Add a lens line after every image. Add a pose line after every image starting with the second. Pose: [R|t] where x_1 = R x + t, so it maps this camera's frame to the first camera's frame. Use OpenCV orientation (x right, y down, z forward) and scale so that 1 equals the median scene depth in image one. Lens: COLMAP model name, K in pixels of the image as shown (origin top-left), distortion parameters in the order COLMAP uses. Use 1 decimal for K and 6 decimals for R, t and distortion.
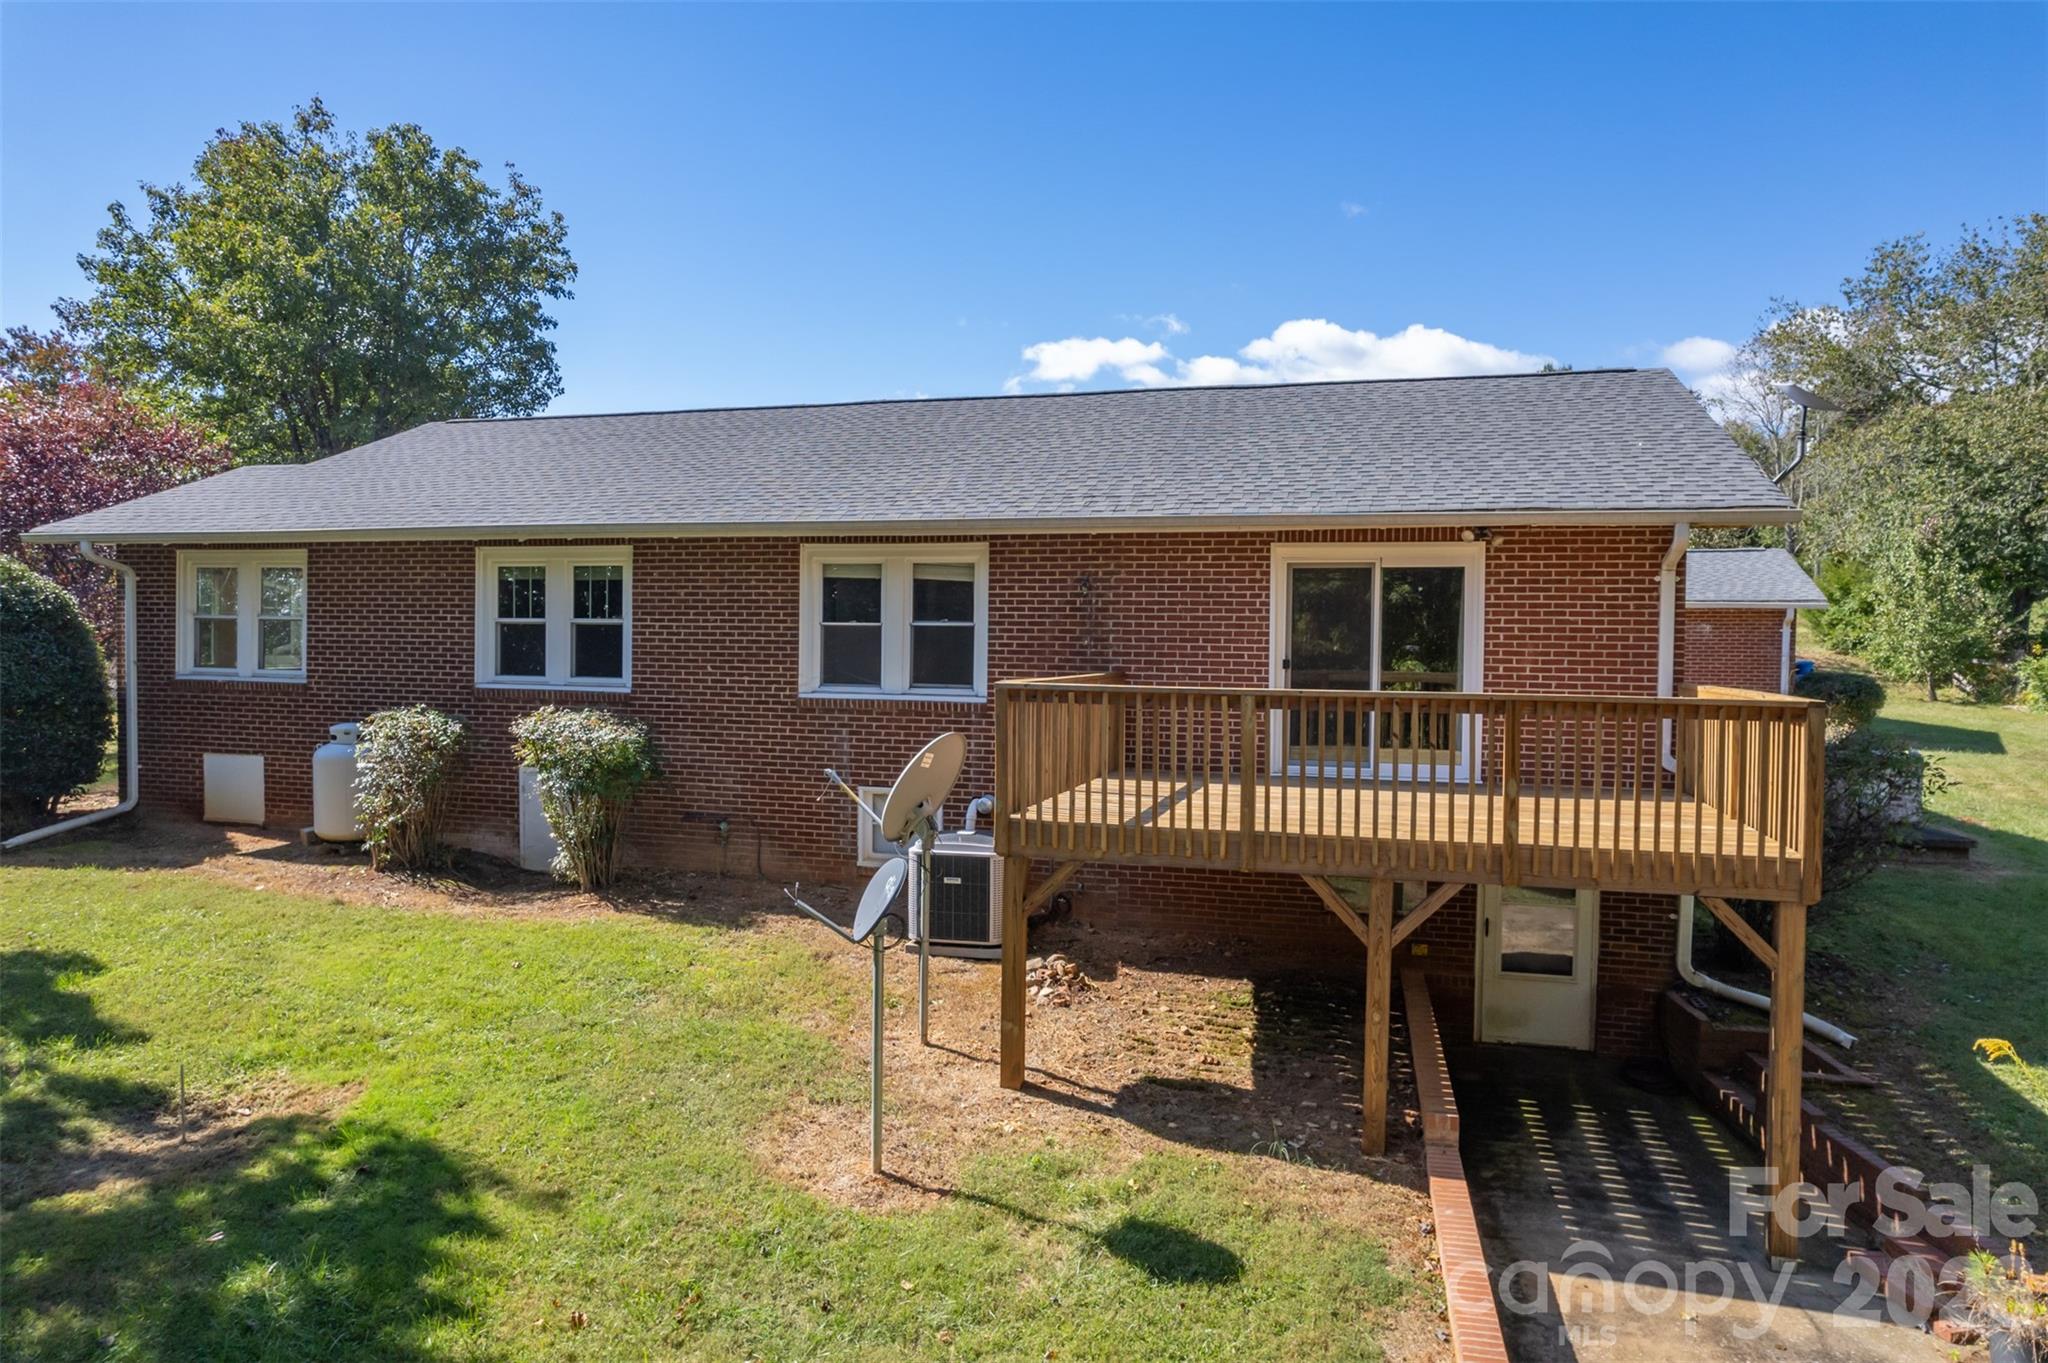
lens RADIAL K [[1315.7, 0, 1021.3], [0, 1315.7, 672.1], [0, 0, 1]] dist [-0.026562, 0.030018]
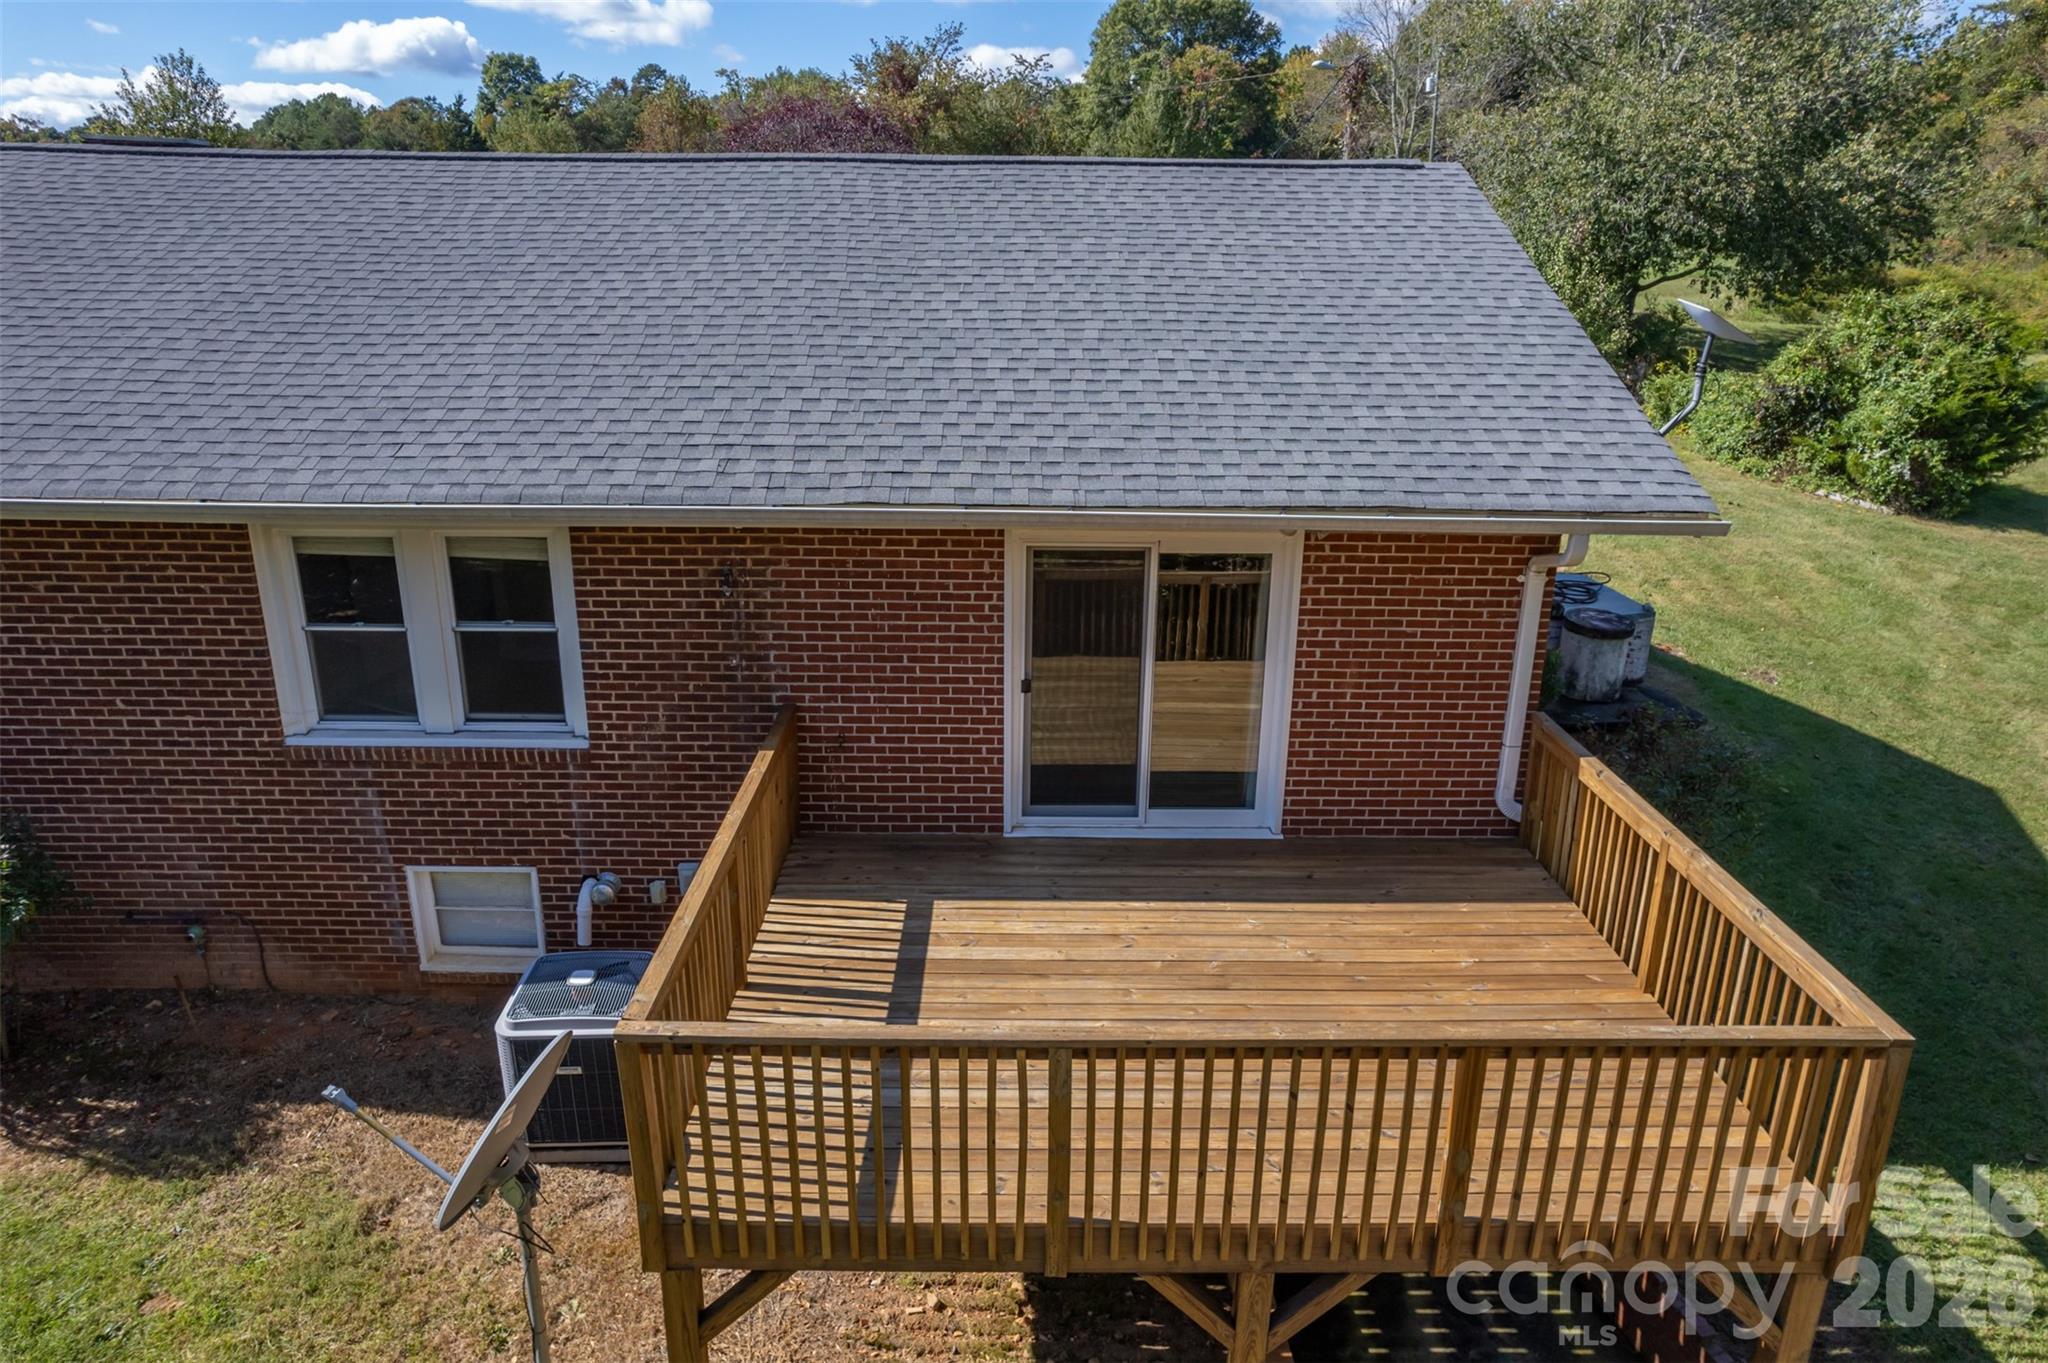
lens RADIAL K [[1315.7, 0, 1018.3], [0, 1315.7, 689.2], [0, 0, 1]] dist [-0.026562, 0.030018]
pose [[0.958283, -0.094661, 0.269691, 0.006162], [0.009521, 0.953613, 0.300884, -0.230259], [-0.285663, -0.285764, 0.914732, 0.371137]]
